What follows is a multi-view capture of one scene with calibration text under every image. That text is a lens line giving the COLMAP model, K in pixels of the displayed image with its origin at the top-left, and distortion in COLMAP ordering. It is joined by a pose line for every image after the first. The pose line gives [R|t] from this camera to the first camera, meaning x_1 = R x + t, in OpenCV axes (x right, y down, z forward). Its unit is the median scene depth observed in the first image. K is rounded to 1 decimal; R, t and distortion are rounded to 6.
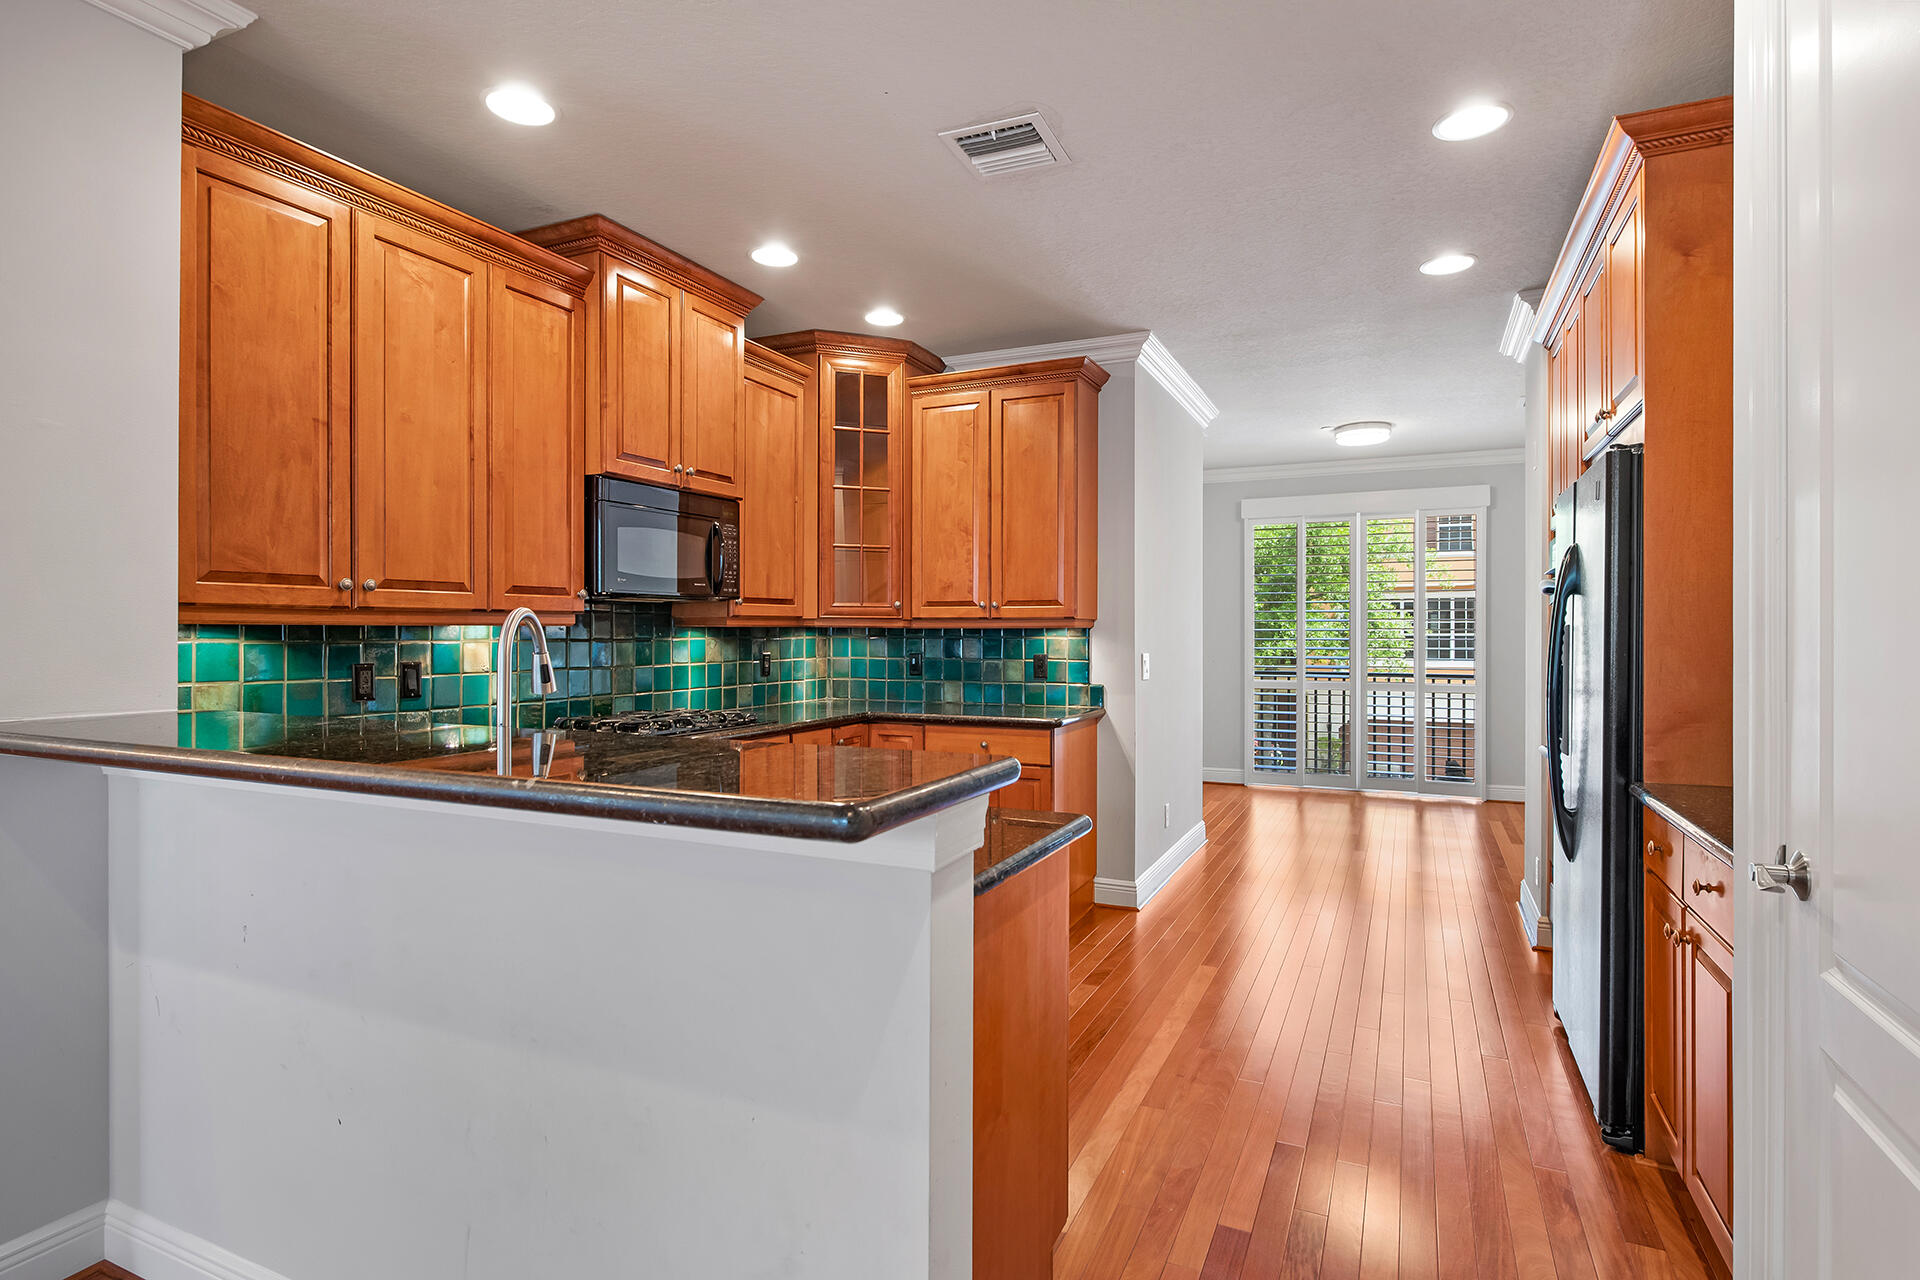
lens RADIAL K [[954.3, 0, 968.5], [0, 954.3, 634.9], [0, 0, 1]] dist [0.001027, 0.000321]
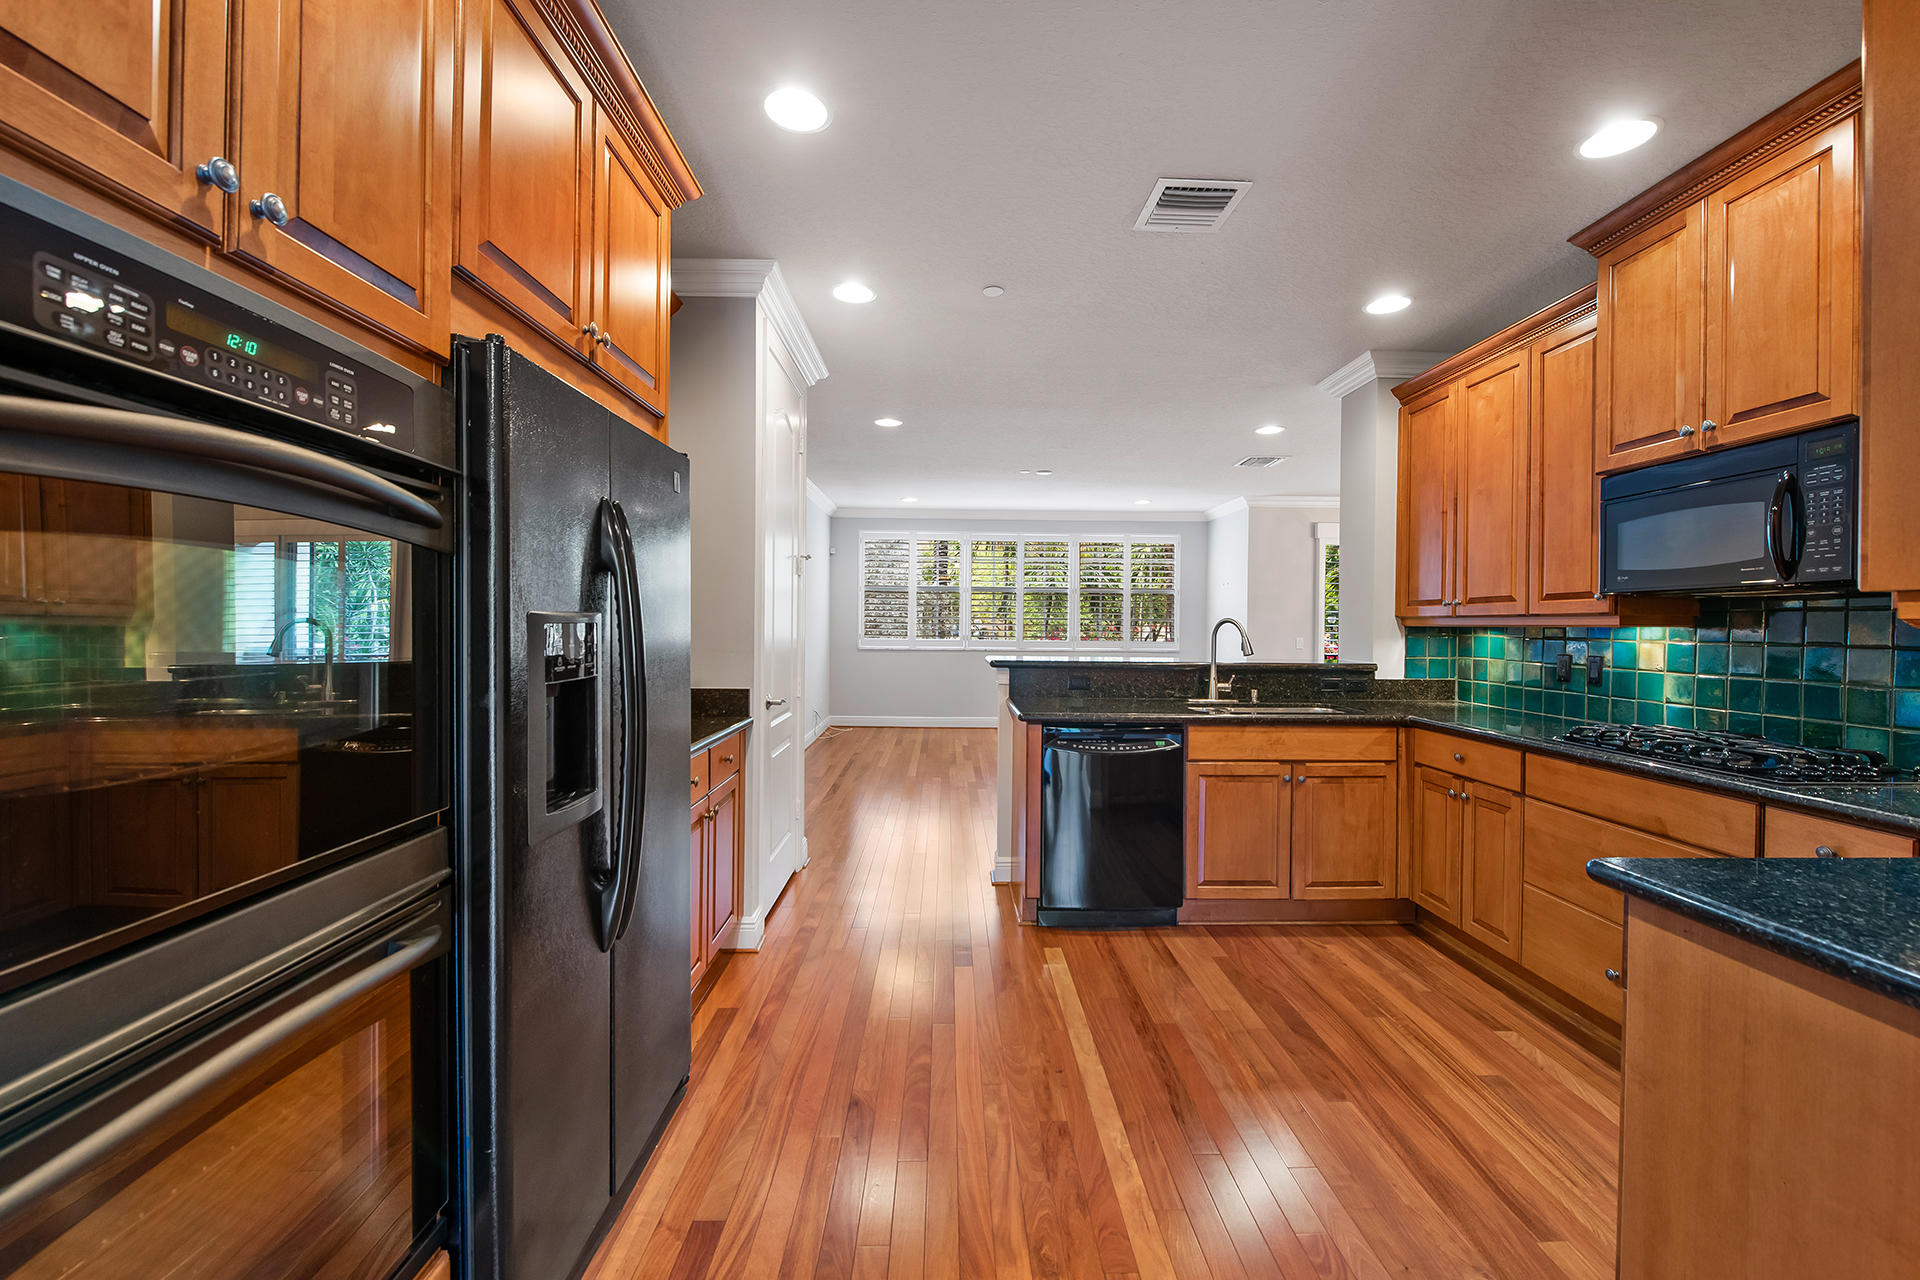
lens RADIAL K [[764.0, 0, 956.0], [0, 764.0, 633.5], [0, 0, 1]] dist [-0.002248, -0.000218]
pose [[-0.903638, -0.002668, -0.428289, 0.419348], [-0.010483, 0.999819, 0.015889, -0.006053], [0.428169, 0.018848, -0.903502, 1.054112]]
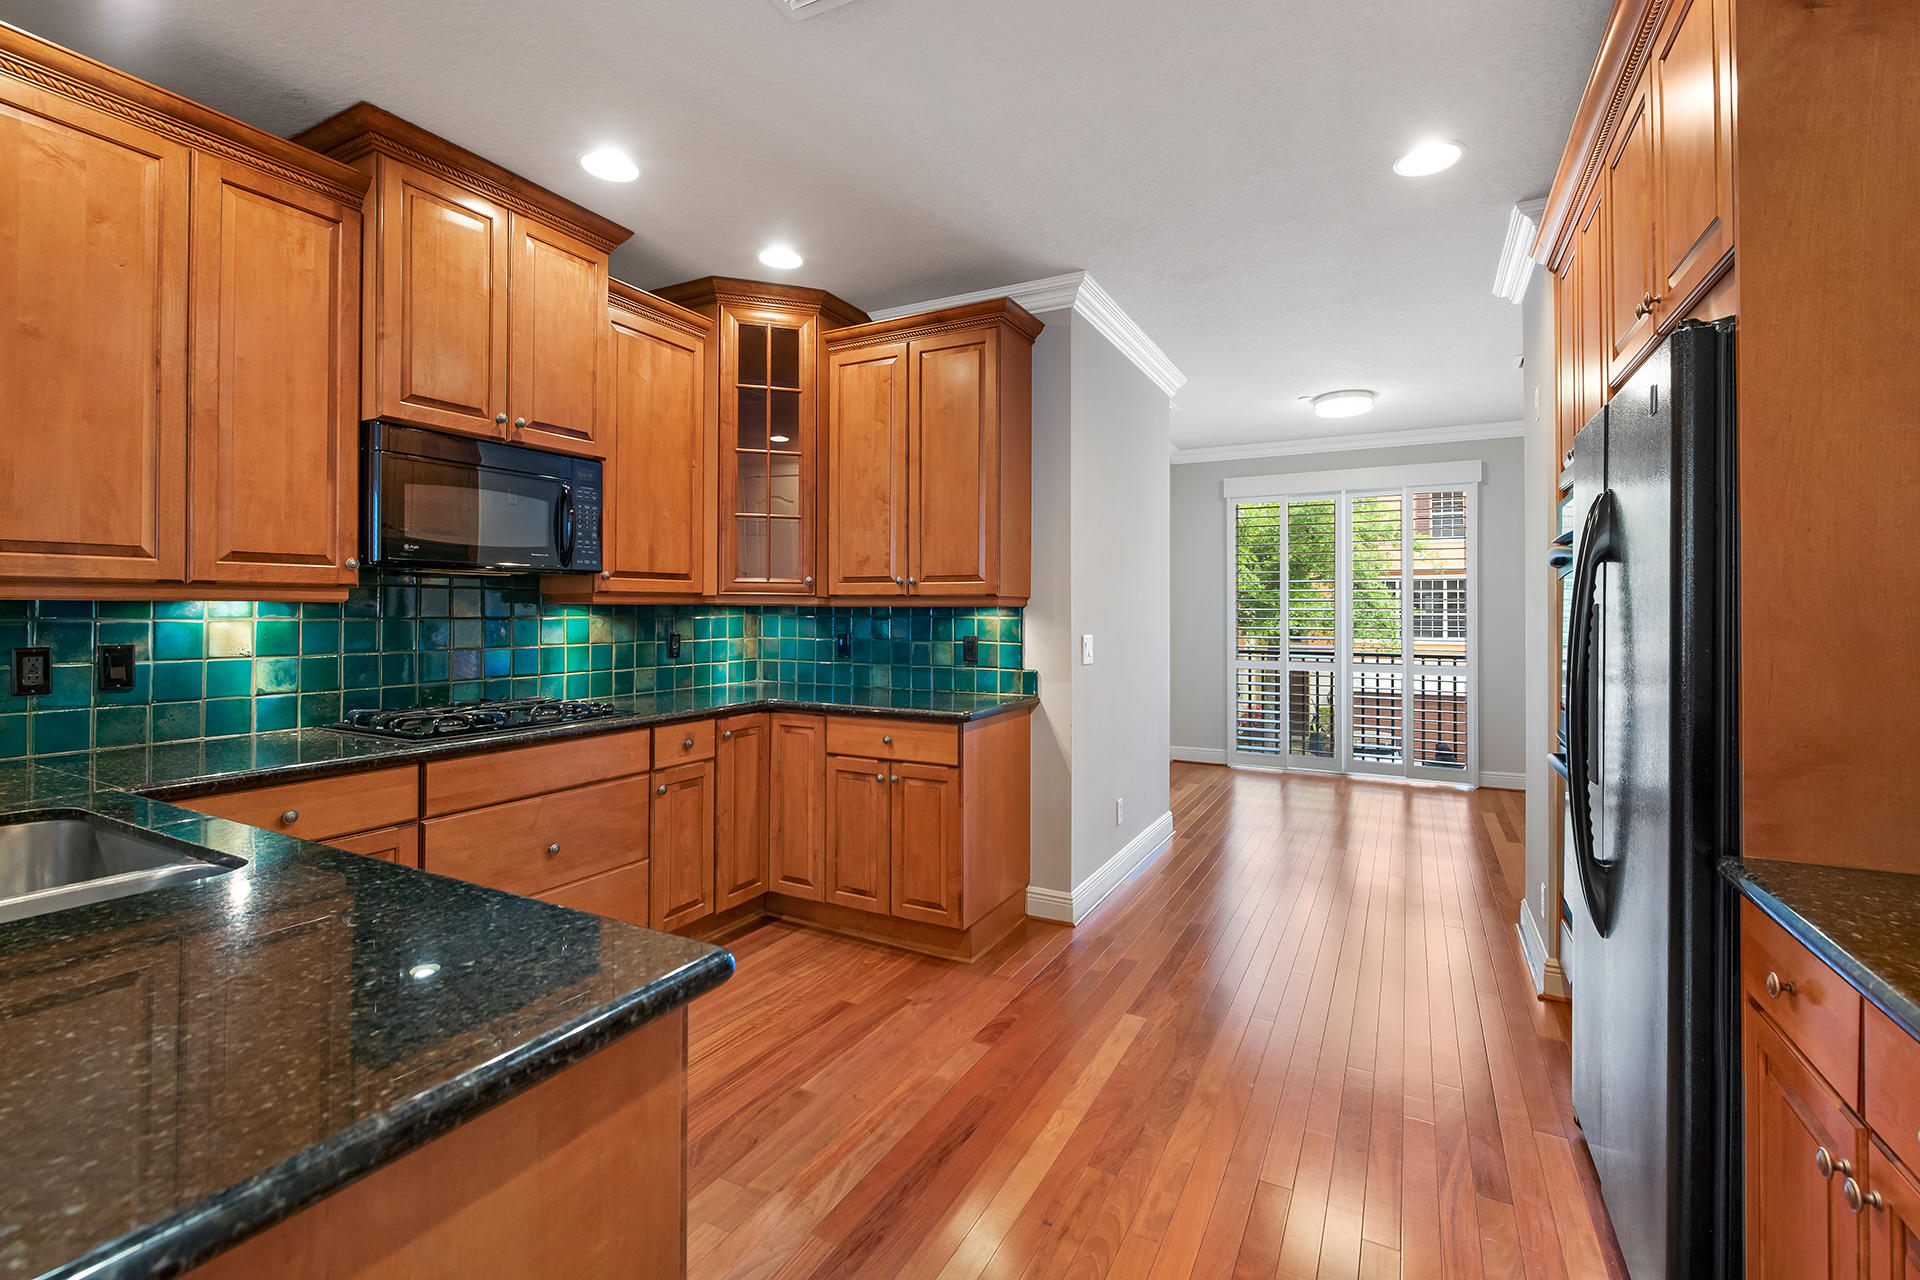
lens RADIAL K [[826.5, 0, 968.5], [0, 826.5, 602.6], [0, 0, 1]] dist [-0.000678, -0.000850]
pose [[0.998476, 0.003019, -0.055112, 0.123041], [-0.003701, 0.999918, -0.012273, -0.001536], [0.055071, 0.012459, 0.998405, 0.229442]]
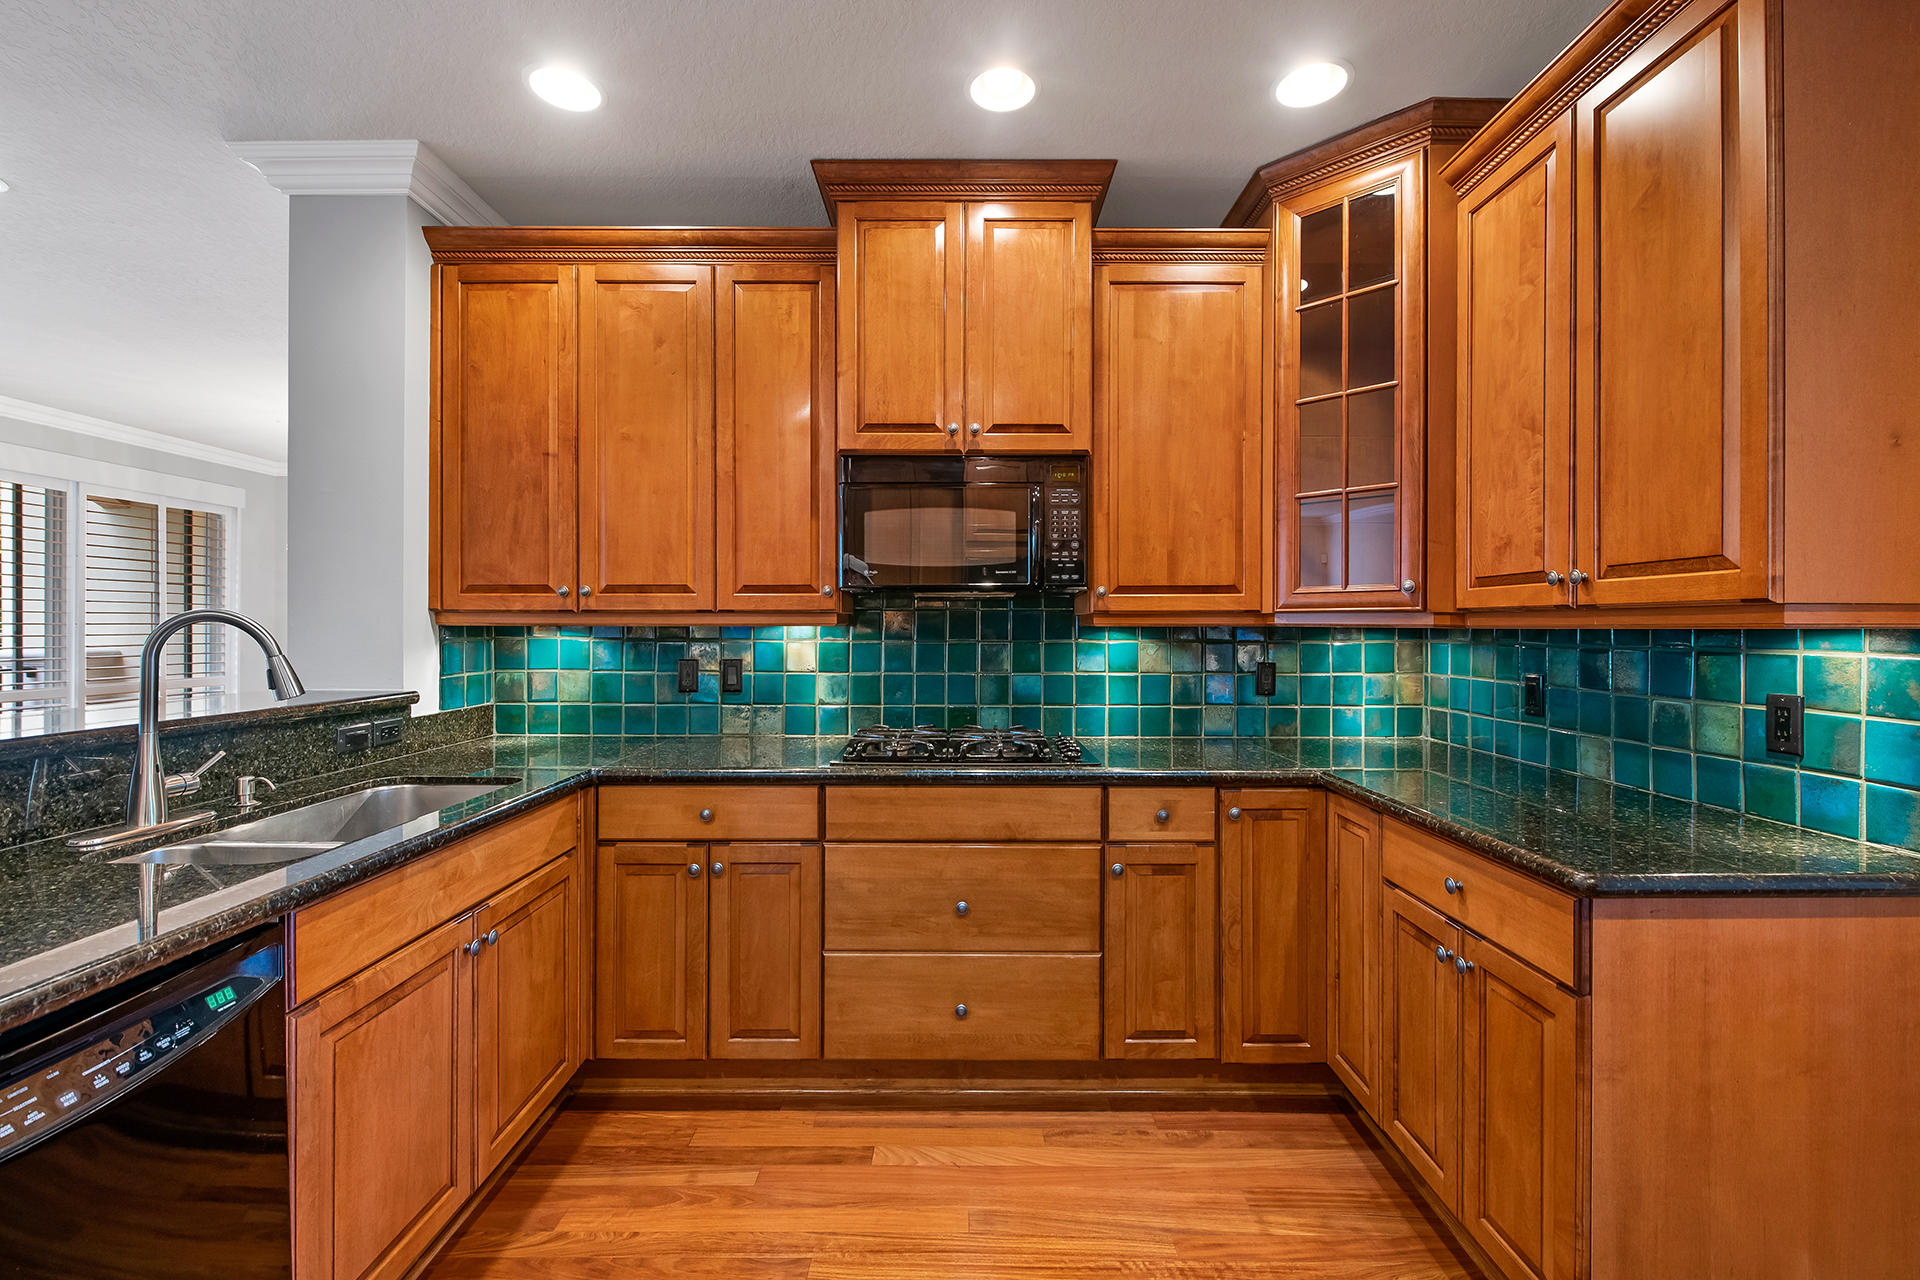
lens RADIAL K [[803.9, 0, 969.8], [0, 803.9, 627.5], [0, 0, 1]] dist [-0.000754, -0.000693]
pose [[0.421587, 0.000892, -0.906787, 0.248149], [-0.005289, 0.999985, -0.001476, -0.005573], [0.906772, 0.005418, 0.421586, 0.583790]]
